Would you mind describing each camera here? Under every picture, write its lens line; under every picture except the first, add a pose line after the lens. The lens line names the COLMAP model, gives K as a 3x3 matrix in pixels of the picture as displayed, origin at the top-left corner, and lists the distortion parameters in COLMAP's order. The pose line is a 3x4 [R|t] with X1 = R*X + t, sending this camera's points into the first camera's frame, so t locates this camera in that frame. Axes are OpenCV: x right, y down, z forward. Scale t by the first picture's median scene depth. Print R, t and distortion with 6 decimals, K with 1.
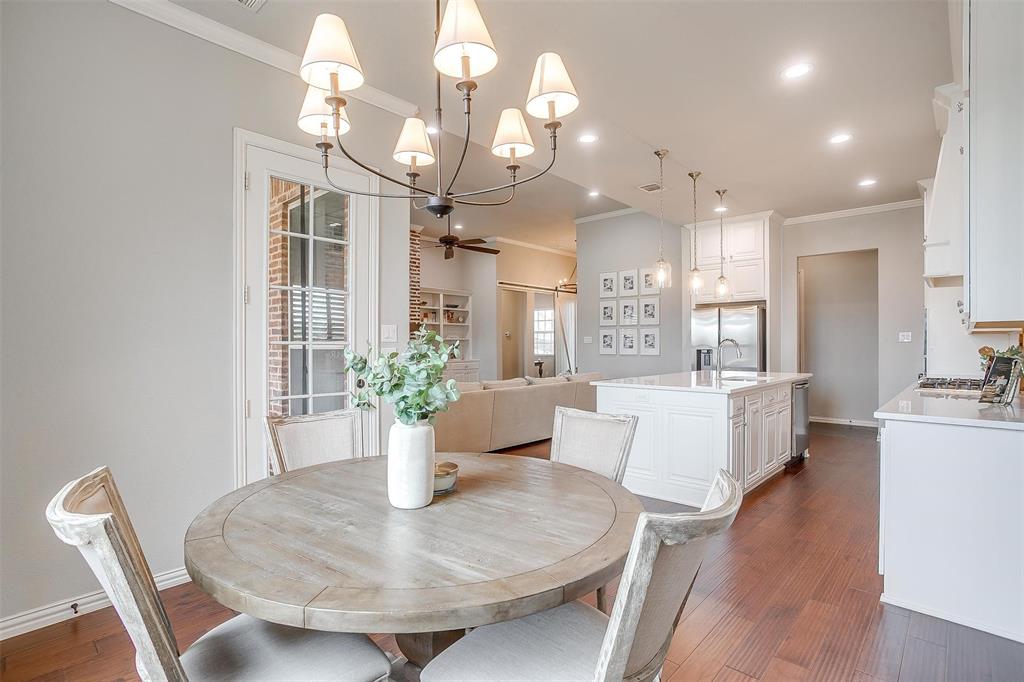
lens RADIAL K [[505.2, 0, 507.1], [0, 505.2, 345.0], [0, 0, 1]] dist [-0.055524, 0.028377]
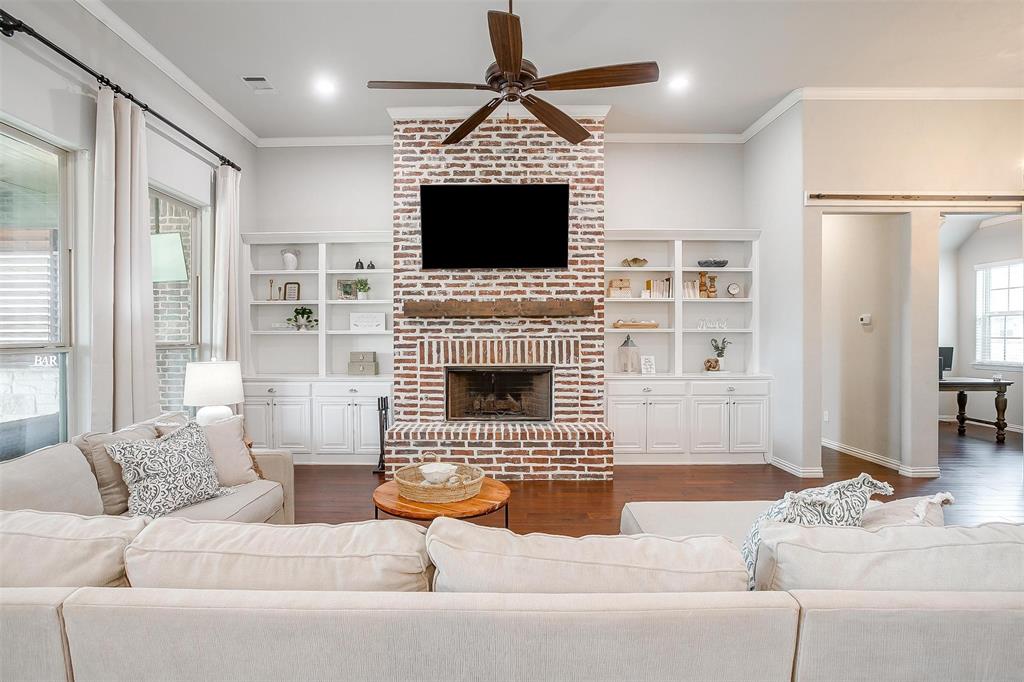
lens RADIAL K [[517.4, 0, 483.9], [0, 517.4, 339.3], [0, 0, 1]] dist [-0.043570, 0.015211]
pose [[0.669908, 0.005583, -0.742423, 0.145939], [-0.001537, 0.999980, 0.006132, -0.007440], [0.742443, -0.002967, 0.669903, 0.639053]]
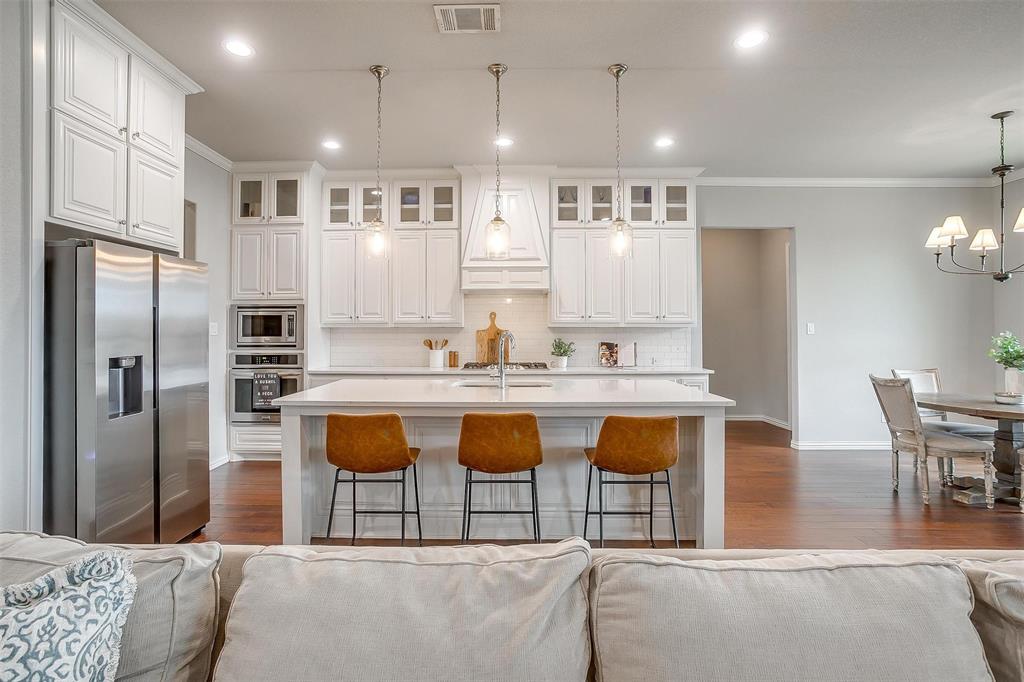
lens RADIAL K [[505.2, 0, 498.2], [0, 505.2, 324.7], [0, 0, 1]] dist [-0.055524, 0.028377]
pose [[-0.666516, 0.012346, 0.745389, -0.050677], [0.002887, 0.999898, -0.013980, -0.006836], [-0.745485, -0.007165, -0.666483, 0.821257]]
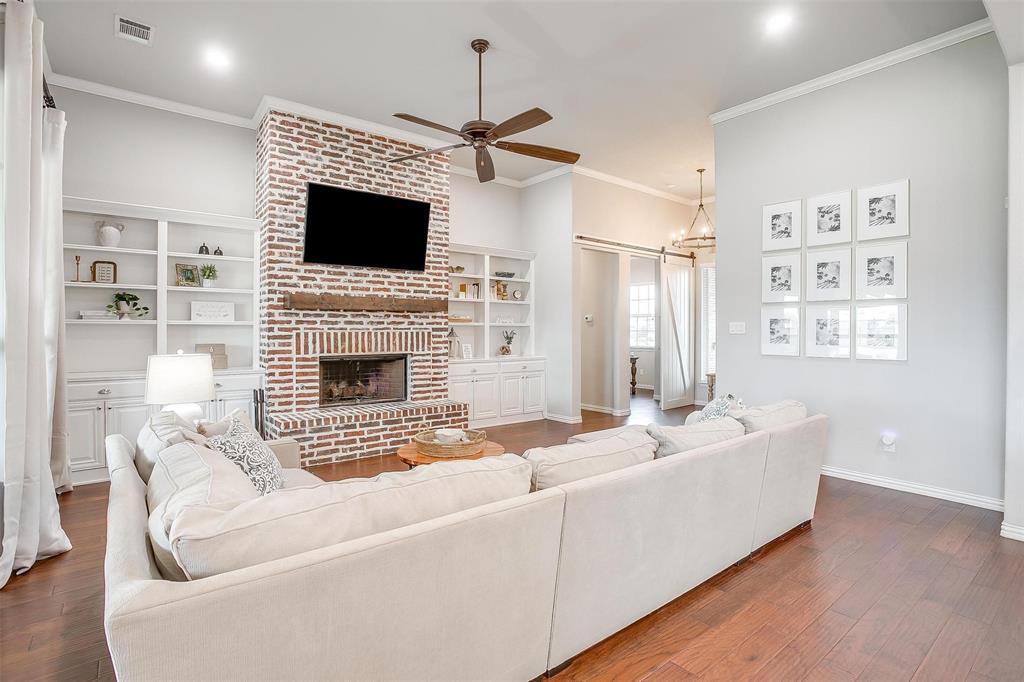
lens RADIAL K [[505.2, 0, 504.7], [0, 505.2, 329.1], [0, 0, 1]] dist [-0.055524, 0.028377]
pose [[0.988061, 0.007792, -0.153863, -0.008033], [-0.007937, 0.999968, -0.000328, -0.007110], [0.153856, 0.001545, 0.988092, 0.443025]]
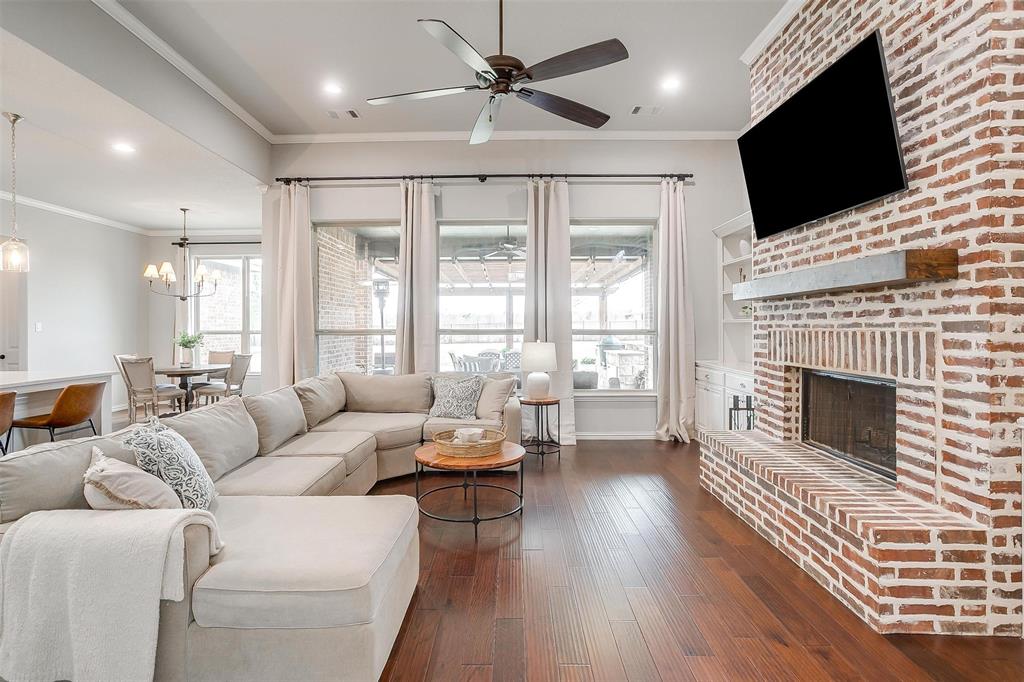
lens RADIAL K [[505.2, 0, 508.6], [0, 505.2, 327.5], [0, 0, 1]] dist [-0.055524, 0.028377]
pose [[-0.736415, 0.005916, -0.676505, 0.131989], [0.004953, 0.999982, 0.003353, -0.007400], [0.676512, -0.000882, -0.736431, 1.145489]]
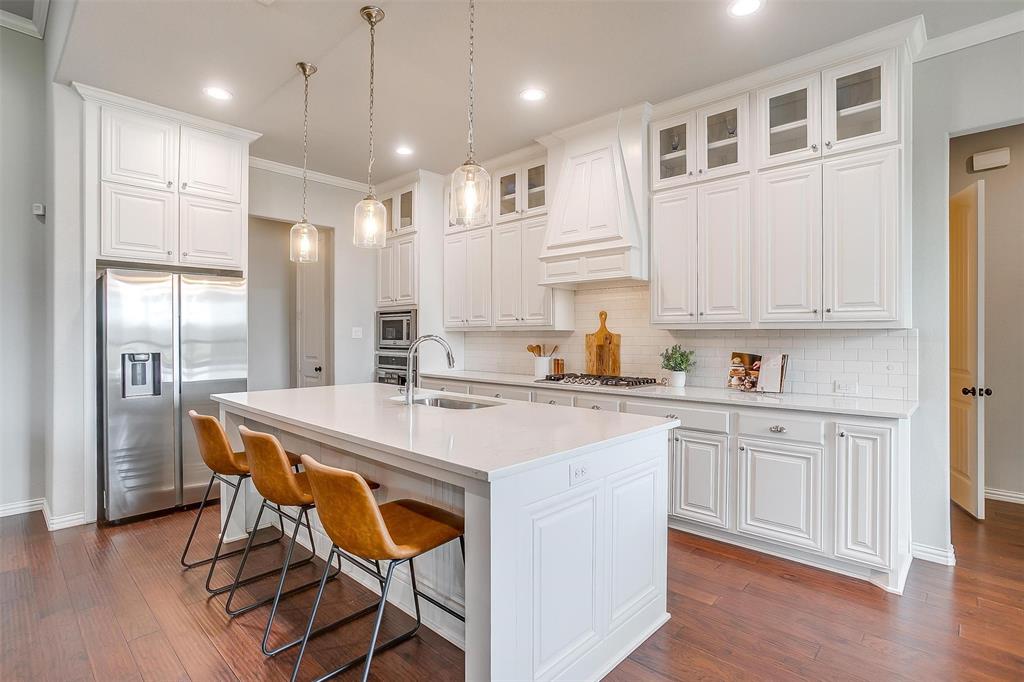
lens RADIAL K [[505.2, 0, 495.4], [0, 505.2, 335.5], [0, 0, 1]] dist [-0.055524, 0.028377]
pose [[0.008531, 0.000983, 0.999963, -0.077249], [0.000151, 1.000000, -0.000984, -0.006642], [-0.999964, 0.000160, 0.008530, 0.508362]]
